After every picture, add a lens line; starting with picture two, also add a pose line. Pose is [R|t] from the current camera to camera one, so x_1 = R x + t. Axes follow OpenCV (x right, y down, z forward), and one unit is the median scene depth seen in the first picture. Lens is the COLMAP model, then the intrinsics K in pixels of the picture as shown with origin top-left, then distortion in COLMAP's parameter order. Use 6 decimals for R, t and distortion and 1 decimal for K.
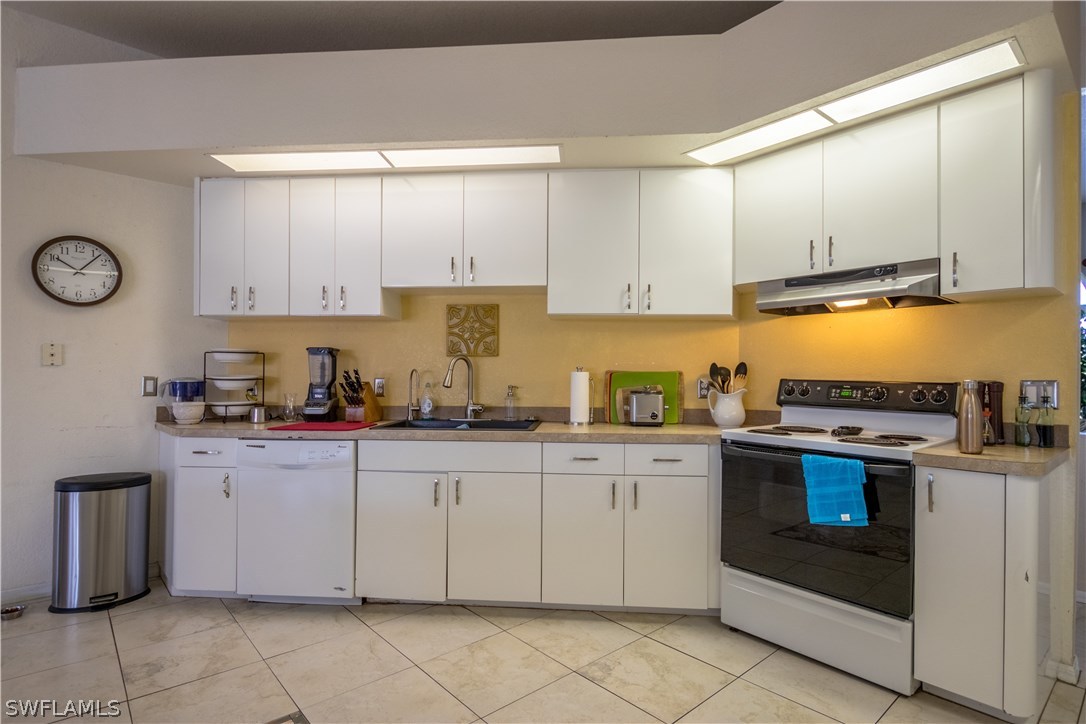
lens RADIAL K [[556.7, 0, 531.2], [0, 556.7, 369.2], [0, 0, 1]] dist [0.002129, 0.000587]
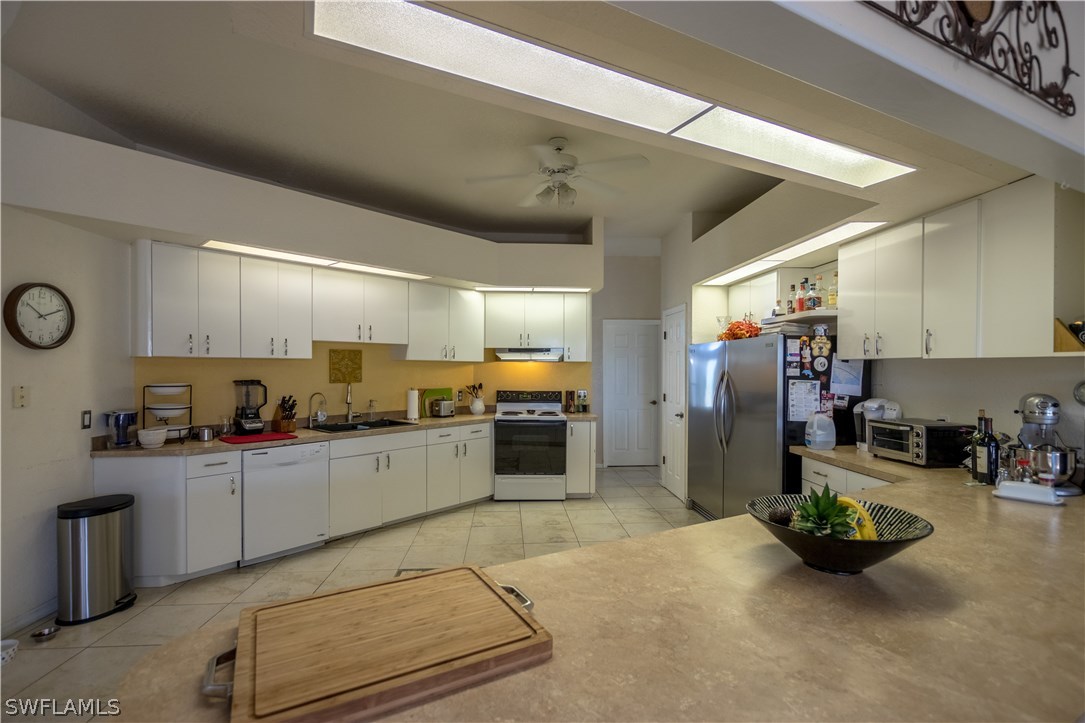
lens RADIAL K [[498.5, 0, 541.1], [0, 498.5, 366.8], [0, 0, 1]] dist [0.008818, -0.002256]
pose [[0.606335, -0.003985, 0.795200, -1.023536], [-0.007120, 0.999920, 0.010440, -0.099333], [-0.795178, -0.011992, 0.606258, -0.338180]]
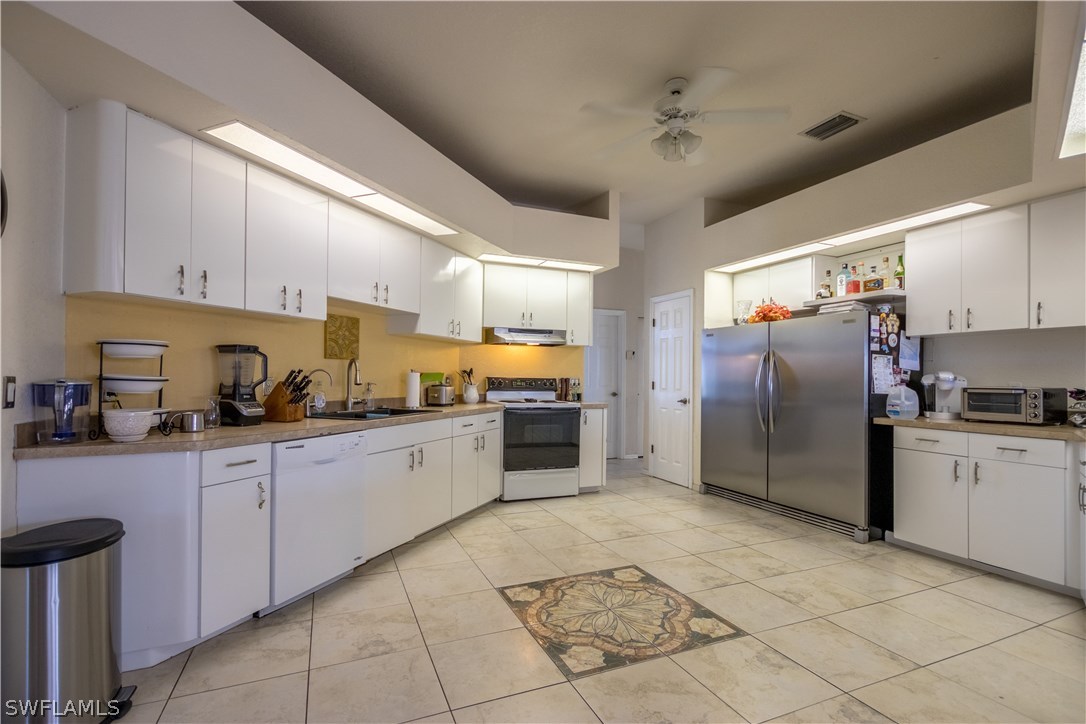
lens RADIAL K [[498.9, 0, 543.6], [0, 498.9, 368.5], [0, 0, 1]] dist [0.008818, -0.002256]
pose [[0.302438, 0.012648, 0.953085, -1.146923], [-0.018589, 0.999800, -0.007369, -0.002938], [-0.952988, -0.015488, 0.302613, 0.296265]]
